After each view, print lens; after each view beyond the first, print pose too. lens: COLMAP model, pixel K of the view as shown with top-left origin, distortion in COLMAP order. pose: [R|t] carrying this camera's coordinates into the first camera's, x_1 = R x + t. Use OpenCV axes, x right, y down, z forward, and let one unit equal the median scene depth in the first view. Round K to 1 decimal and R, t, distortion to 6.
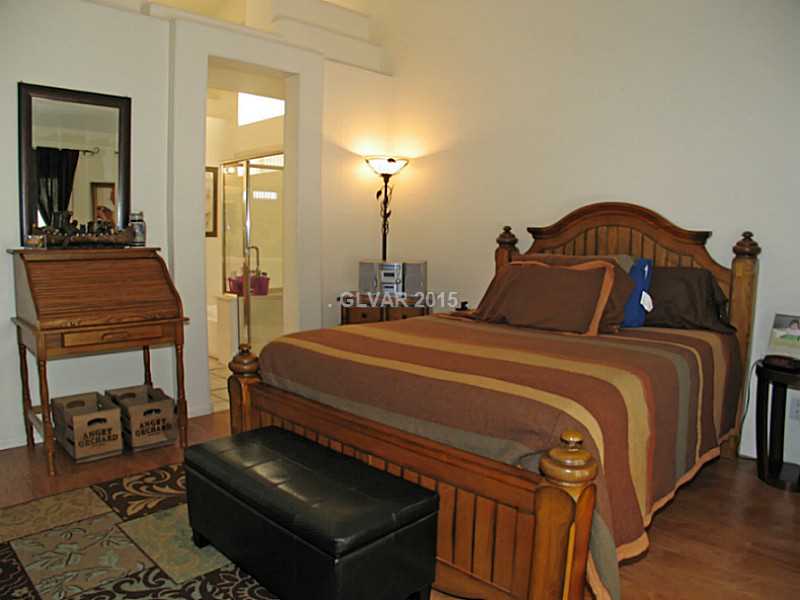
lens RADIAL K [[583.3, 0, 397.6], [0, 583.3, 310.6], [0, 0, 1]] dist [-0.209377, 0.098608]
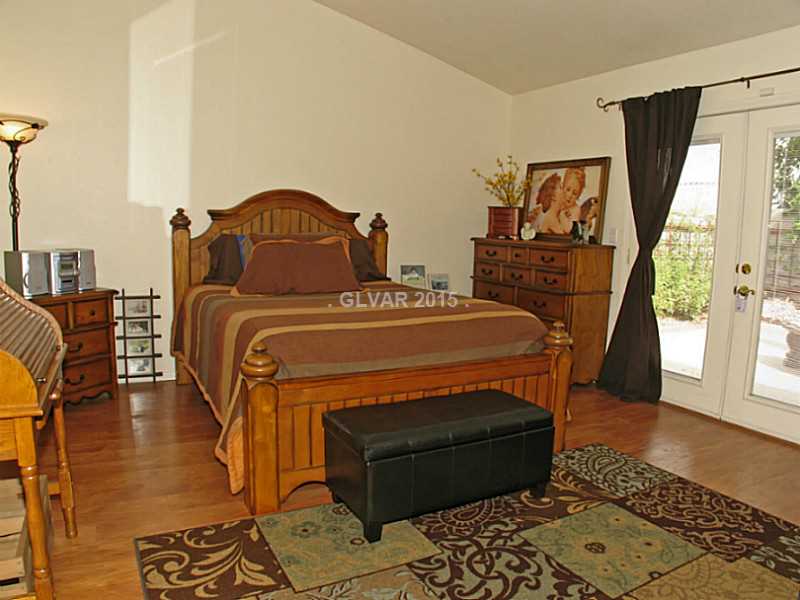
lens RADIAL K [[583.3, 0, 397.6], [0, 583.3, 310.6], [0, 0, 1]] dist [-0.209377, 0.098608]
pose [[0.313368, -0.148268, 0.937986, -0.877762], [0.100527, 0.987366, 0.122489, -0.069172], [-0.944296, 0.055909, 0.324314, 0.436838]]
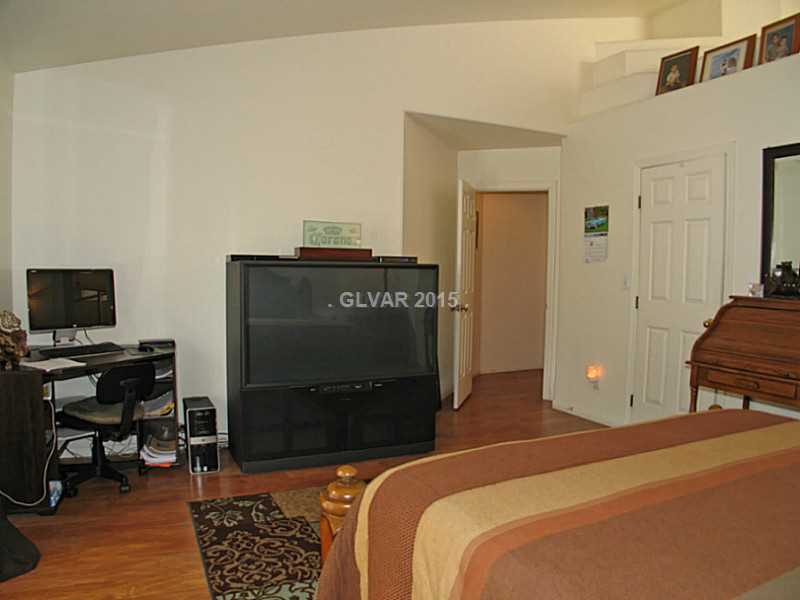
lens RADIAL K [[583.3, 0, 397.6], [0, 583.3, 310.6], [0, 0, 1]] dist [-0.209377, 0.098608]
pose [[-0.370163, 0.044514, -0.927900, 0.615831], [-0.137137, 0.985289, 0.101975, -0.094366], [0.918789, 0.164996, -0.358613, 0.703262]]
